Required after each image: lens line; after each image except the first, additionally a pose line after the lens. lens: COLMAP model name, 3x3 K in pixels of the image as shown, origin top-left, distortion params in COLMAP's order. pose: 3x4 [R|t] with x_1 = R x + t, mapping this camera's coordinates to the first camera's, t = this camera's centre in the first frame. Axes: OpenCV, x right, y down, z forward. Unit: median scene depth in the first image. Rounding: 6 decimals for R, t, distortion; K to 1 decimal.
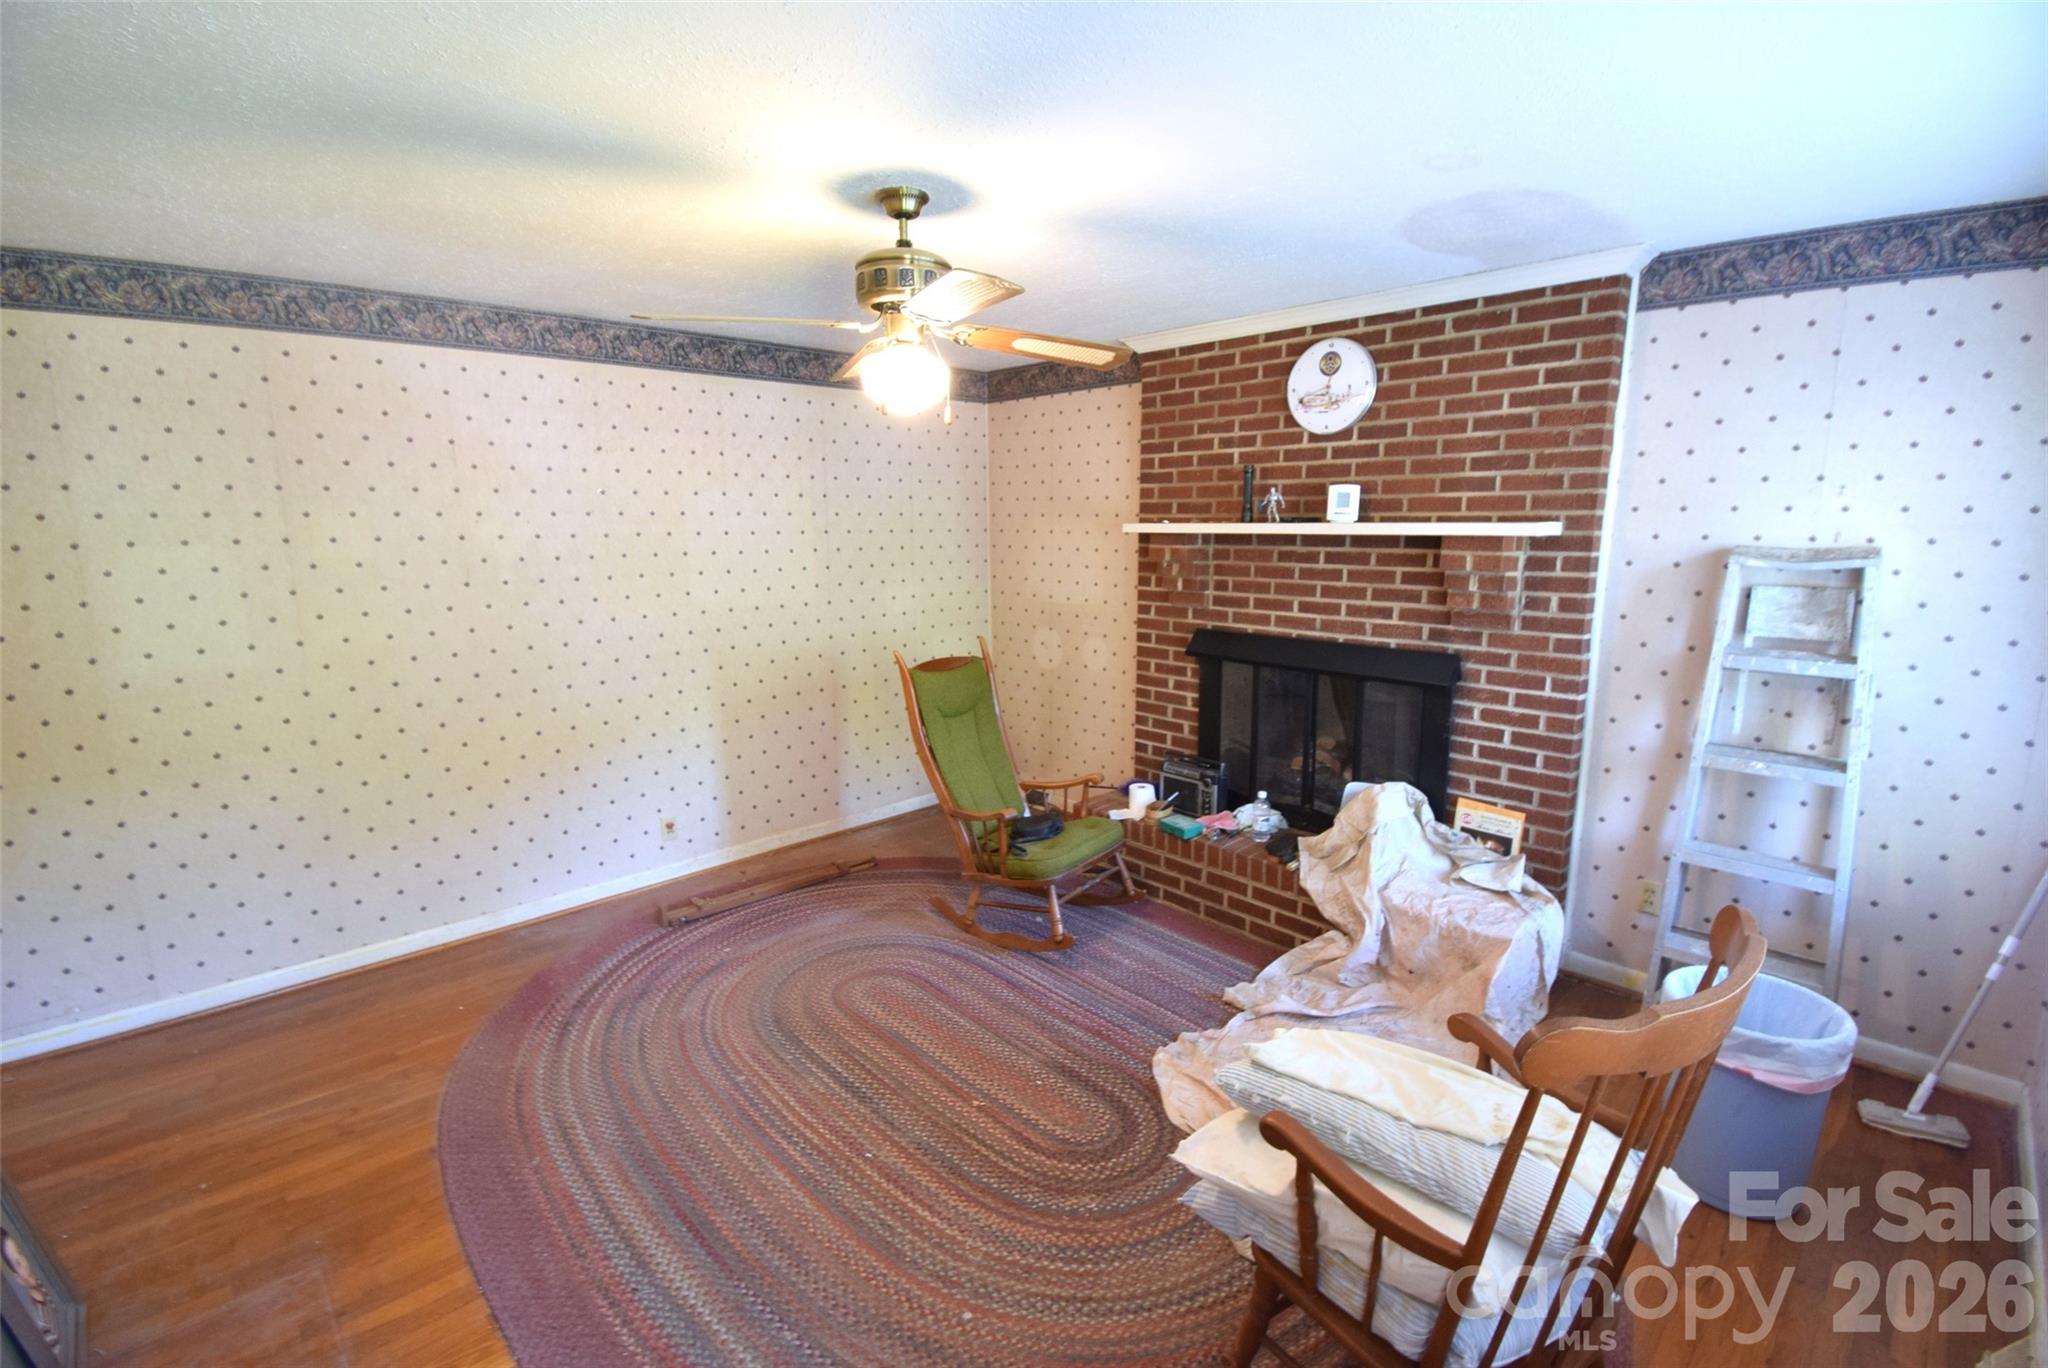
lens RADIAL K [[912.2, 0, 1018.0], [0, 912.2, 684.3], [0, 0, 1]] dist [0.008059, -0.019041]
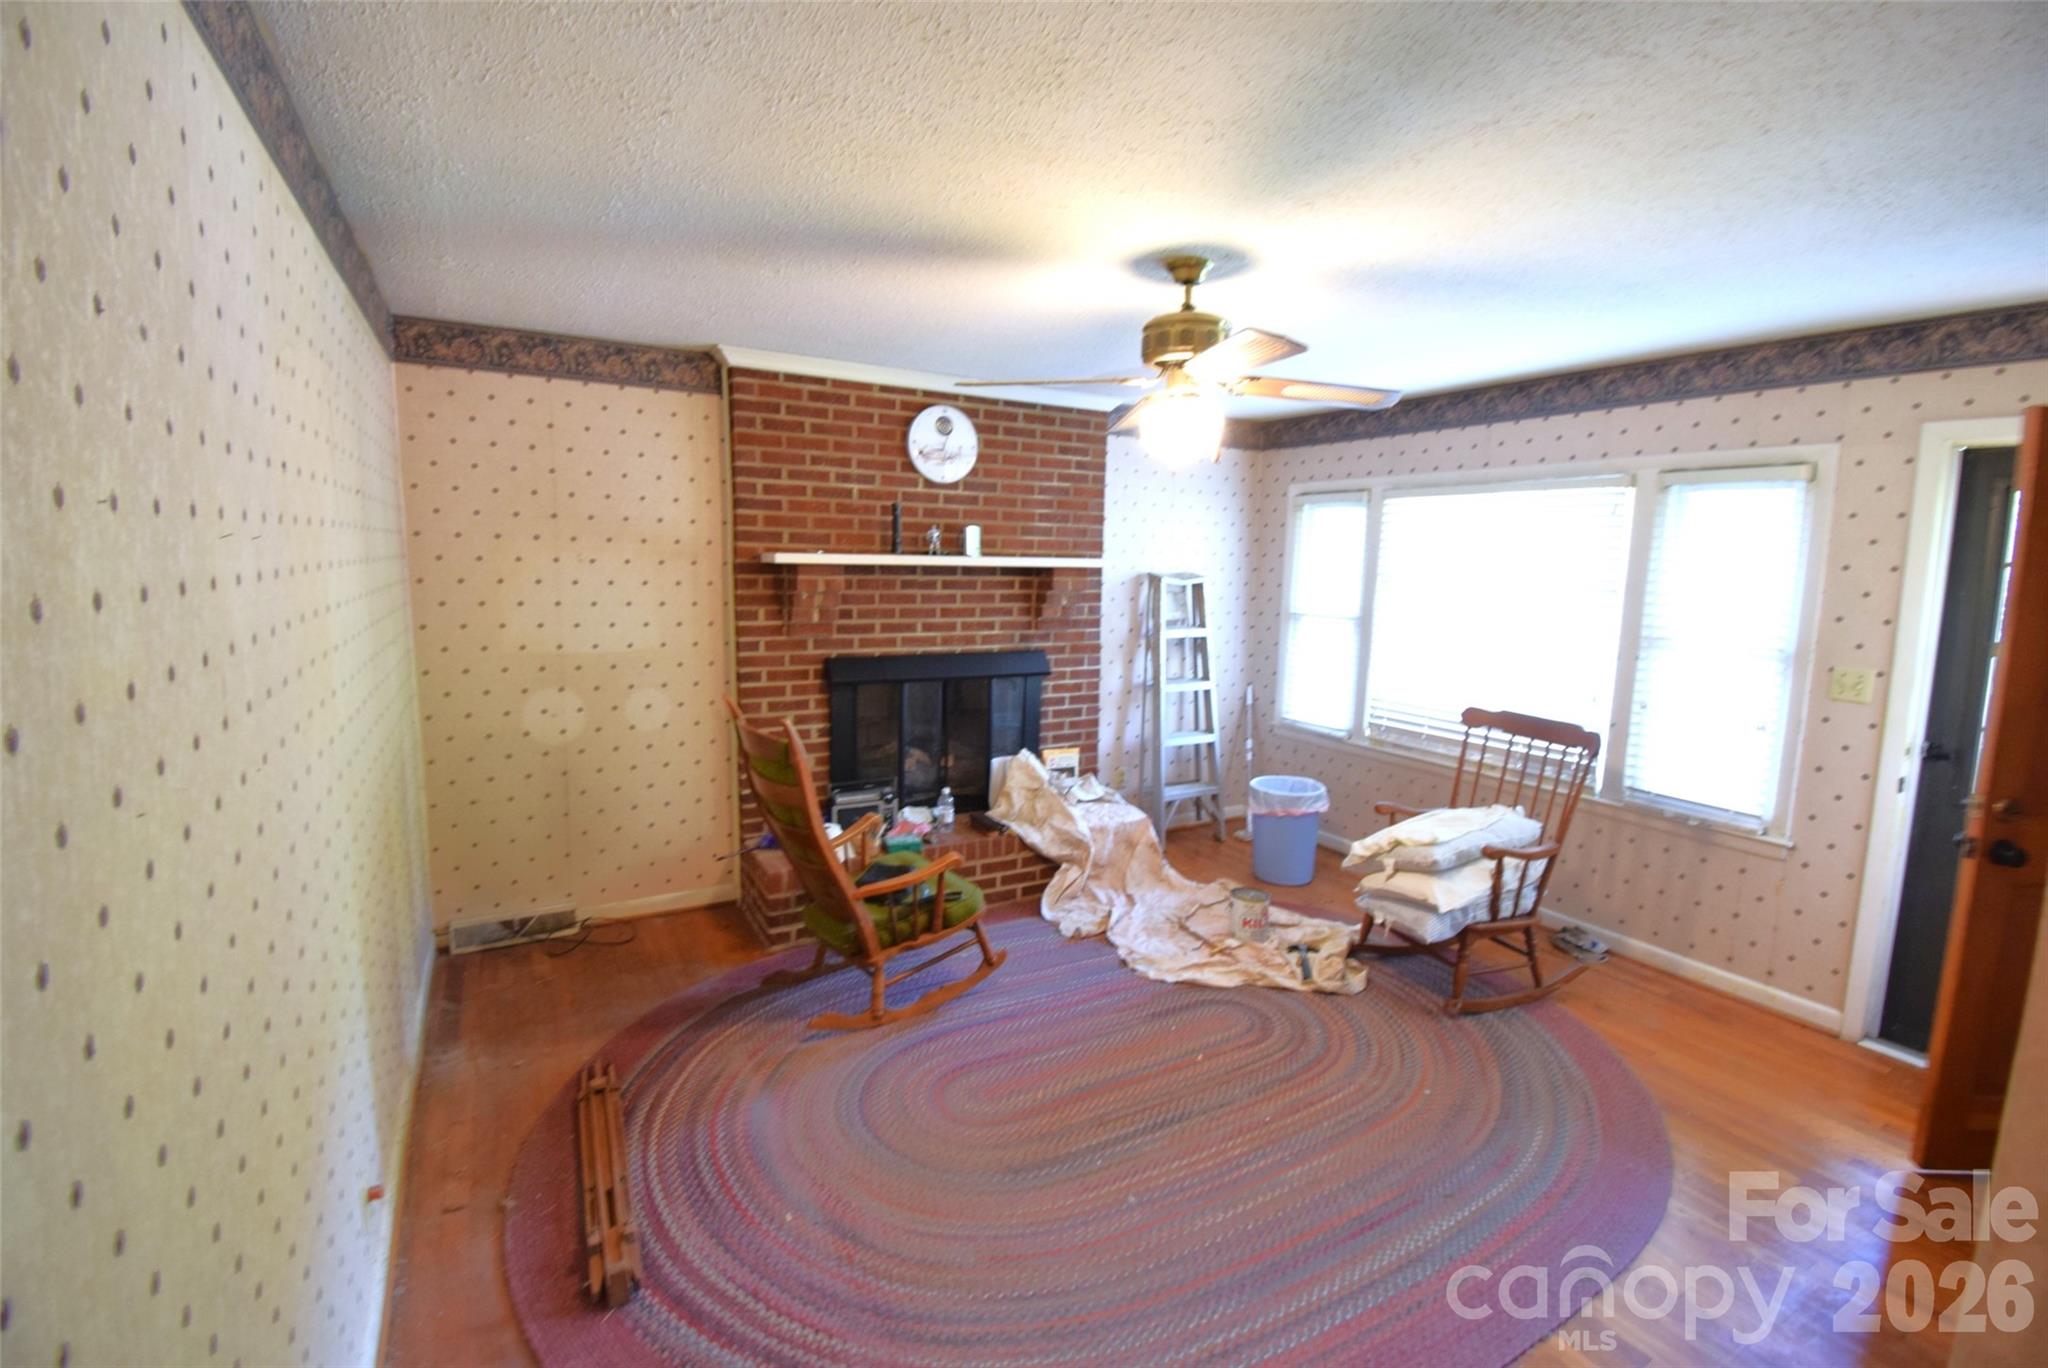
lens RADIAL K [[912.2, 0, 1029.1], [0, 912.2, 679.9], [0, 0, 1]] dist [0.008059, -0.019041]
pose [[0.230987, -0.123129, 0.965134, -0.827235], [0.151601, 0.984399, 0.089304, -0.107031], [-0.961073, 0.125688, 0.246050, 0.619969]]
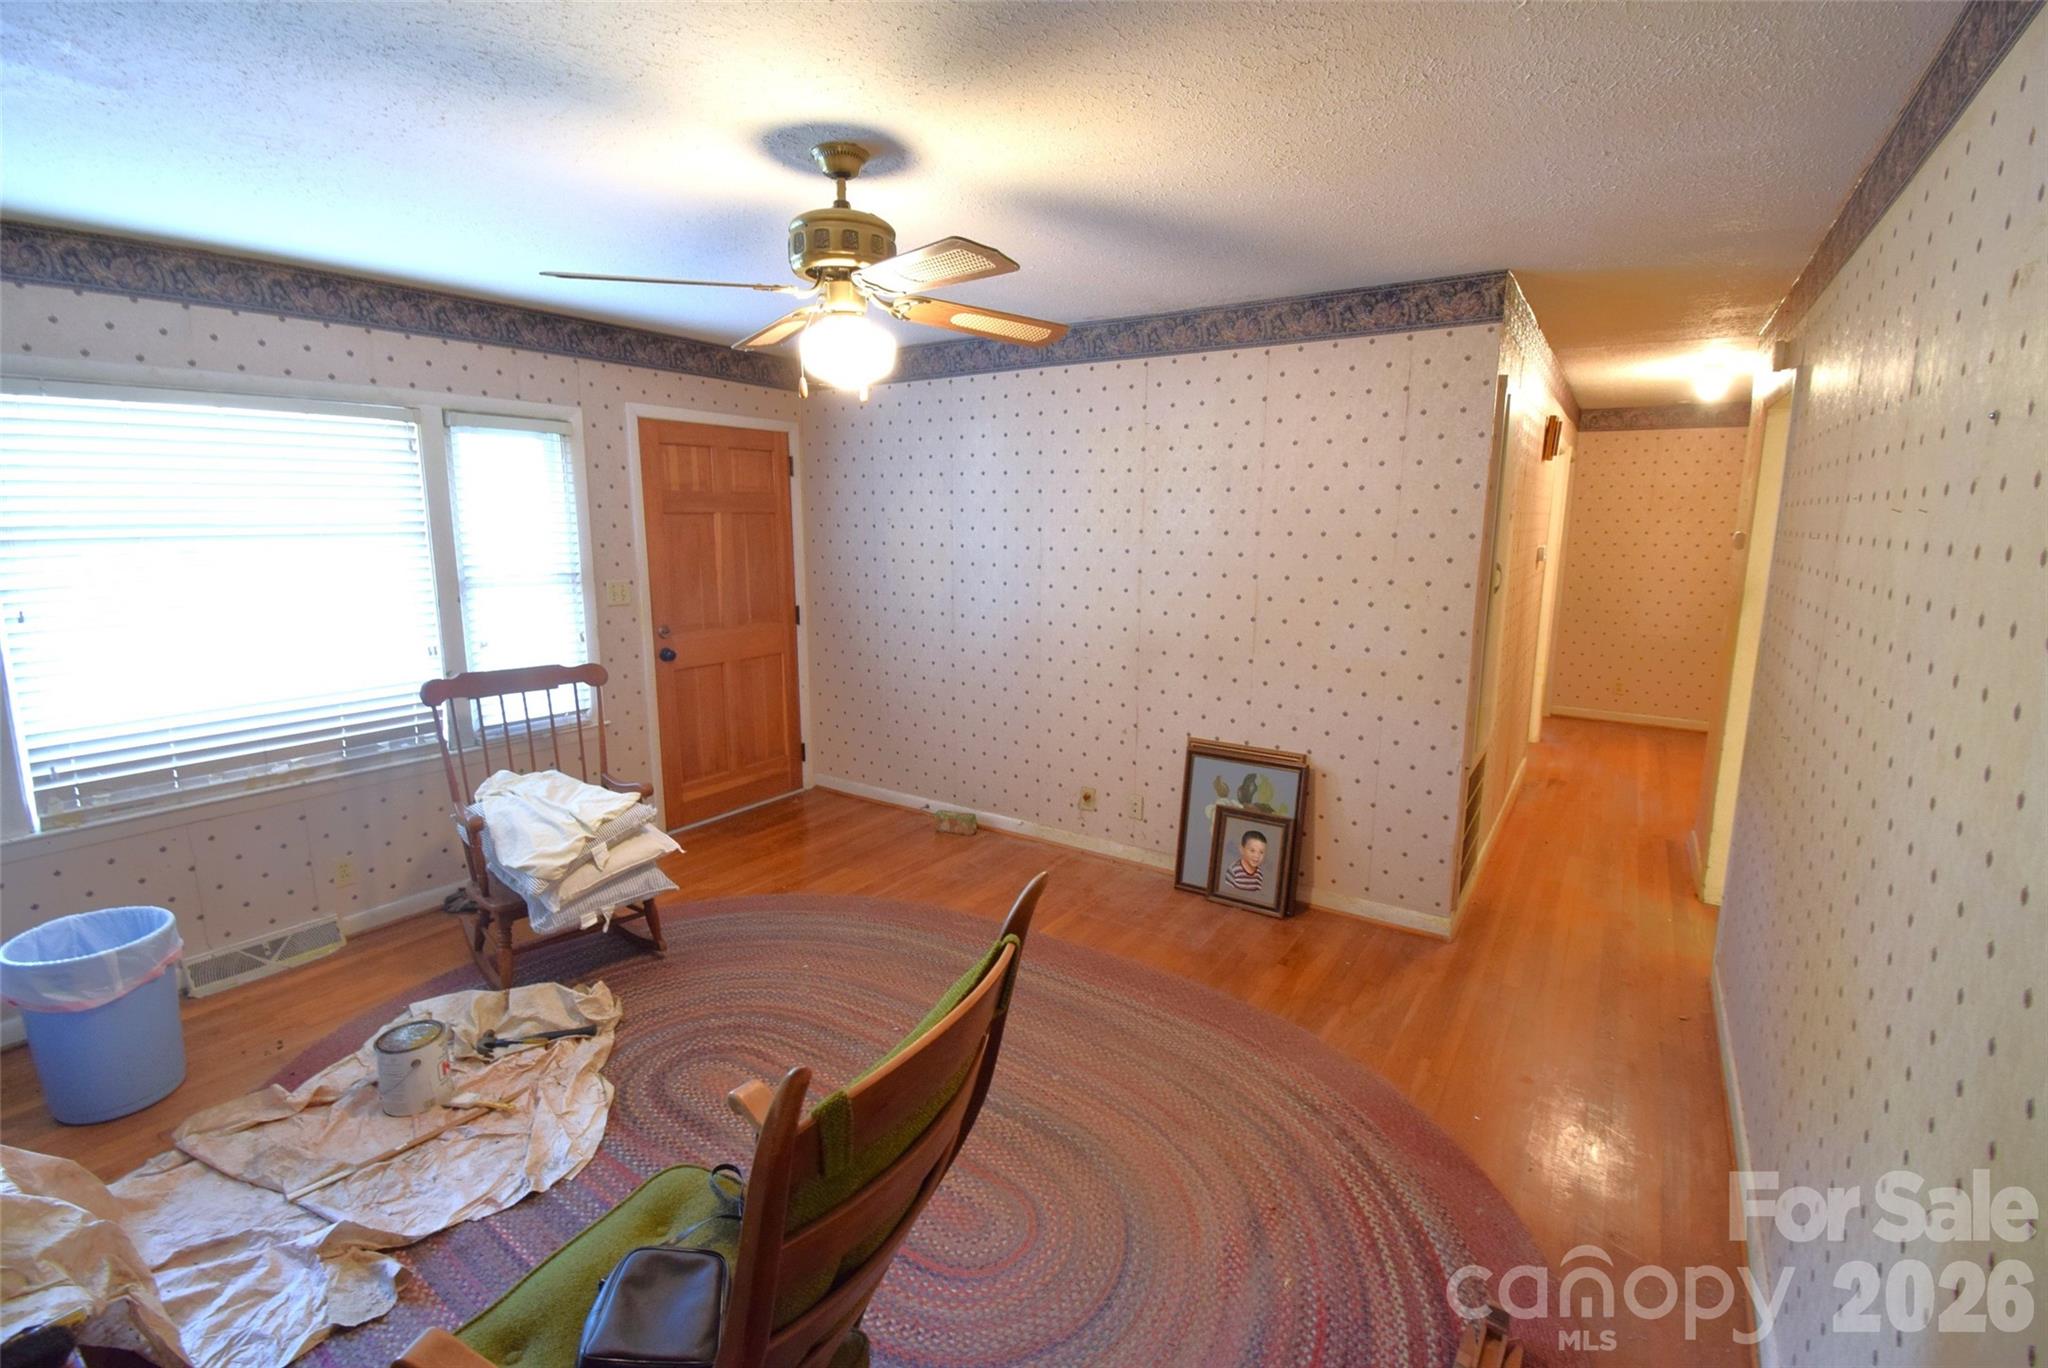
lens RADIAL K [[912.2, 0, 1020.4], [0, 912.2, 673.2], [0, 0, 1]] dist [0.008059, -0.019041]
pose [[-0.975188, 0.036678, -0.218320, -0.050462], [-0.041297, 0.938730, 0.342171, -0.234338], [0.217494, 0.342697, -0.913923, 1.313178]]
